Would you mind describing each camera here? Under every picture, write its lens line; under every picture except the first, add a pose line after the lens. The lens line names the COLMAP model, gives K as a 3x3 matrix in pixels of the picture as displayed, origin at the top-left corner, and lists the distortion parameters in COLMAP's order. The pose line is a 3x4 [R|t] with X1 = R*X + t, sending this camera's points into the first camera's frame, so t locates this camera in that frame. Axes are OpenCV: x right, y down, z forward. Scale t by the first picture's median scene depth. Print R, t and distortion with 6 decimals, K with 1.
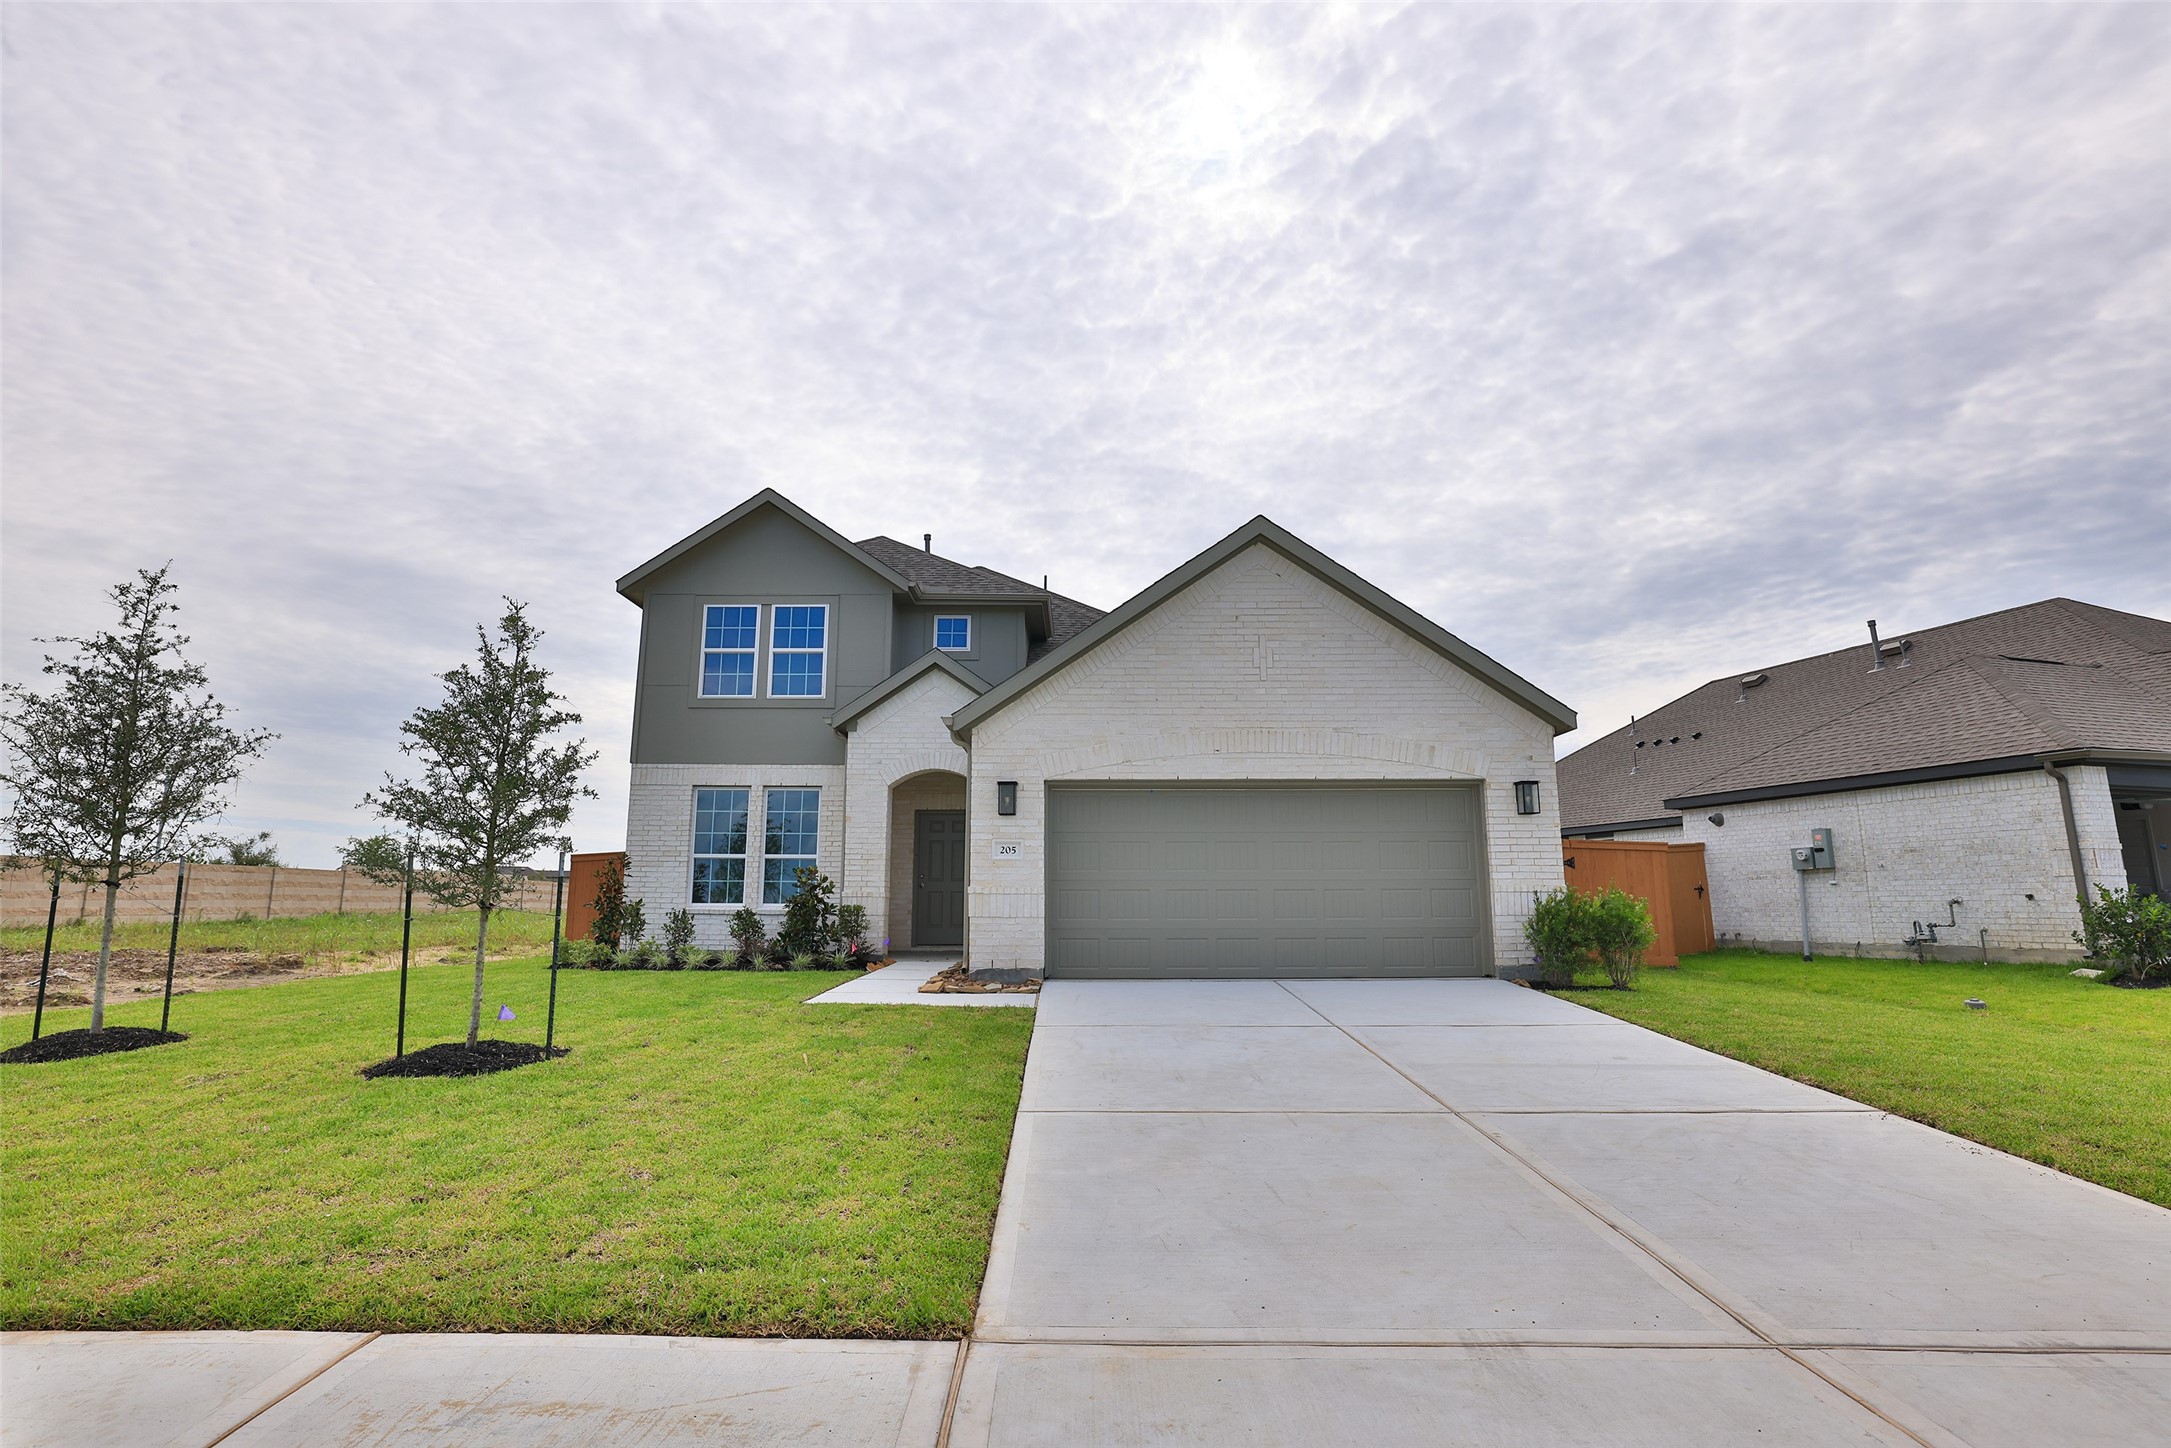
lens RADIAL K [[1063.2, 0, 1083.2], [0, 1063.2, 722.8], [0, 0, 1]] dist [-0.004404, -0.000989]
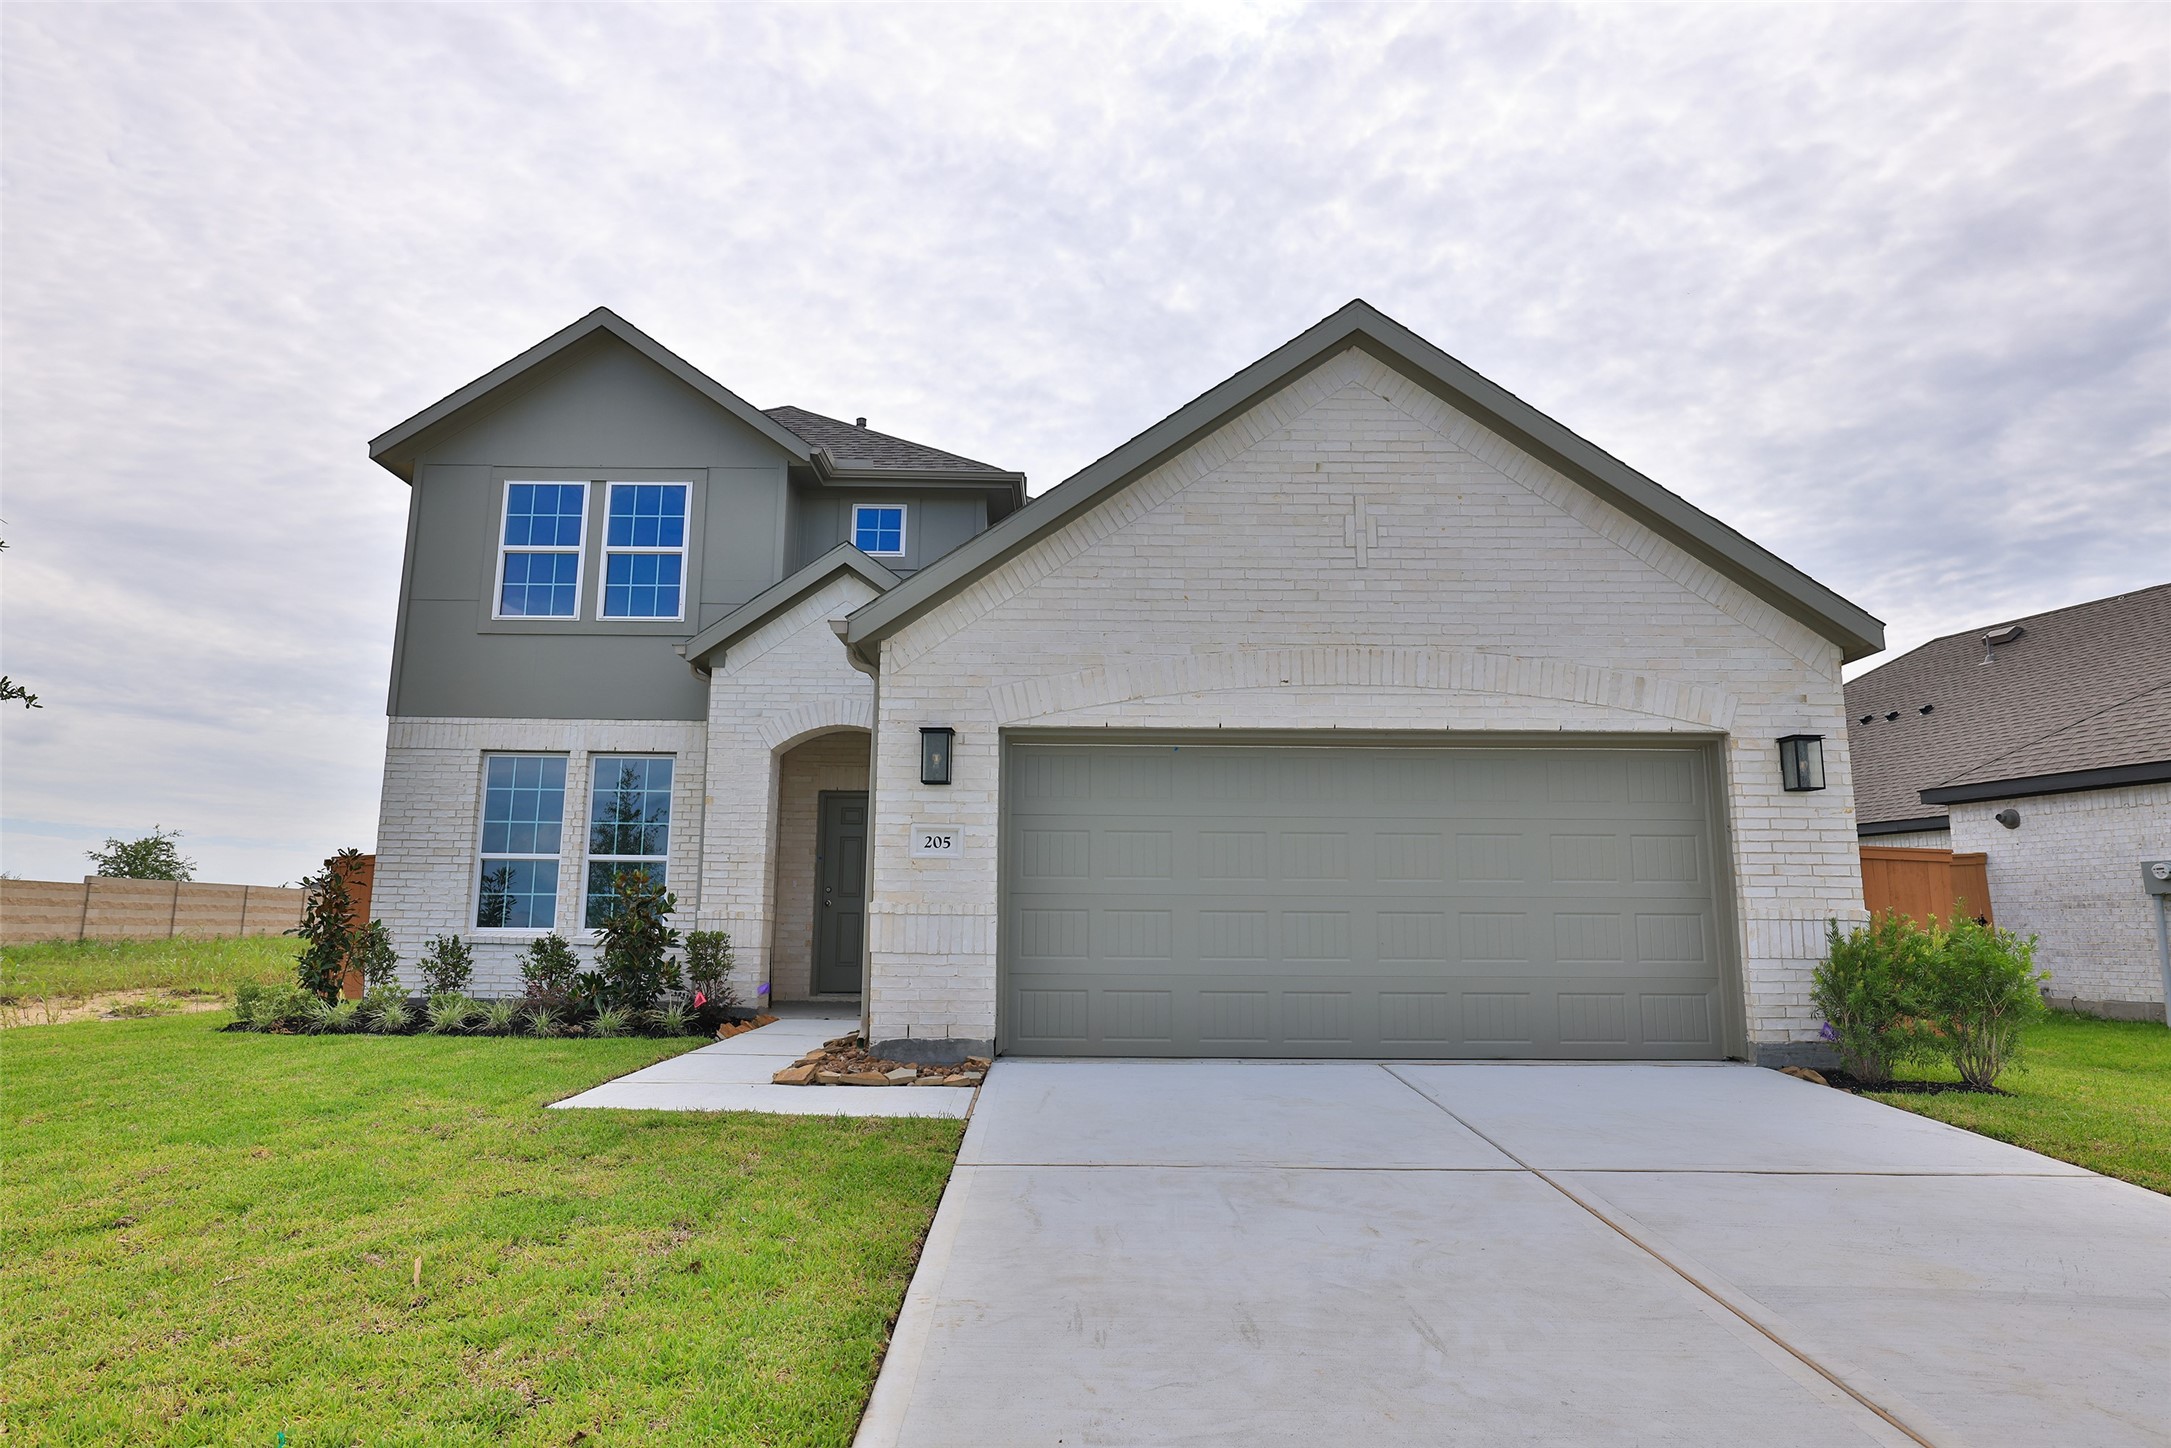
lens RADIAL K [[1250.9, 0, 1081.3], [0, 1250.9, 725.7], [0, 0, 1]] dist [0.016538, 0.004711]
pose [[0.999963, 0.008015, -0.003225, 0.010559], [-0.008002, 0.999960, 0.004114, 0.042019], [0.003258, -0.004088, 0.999986, 0.243294]]
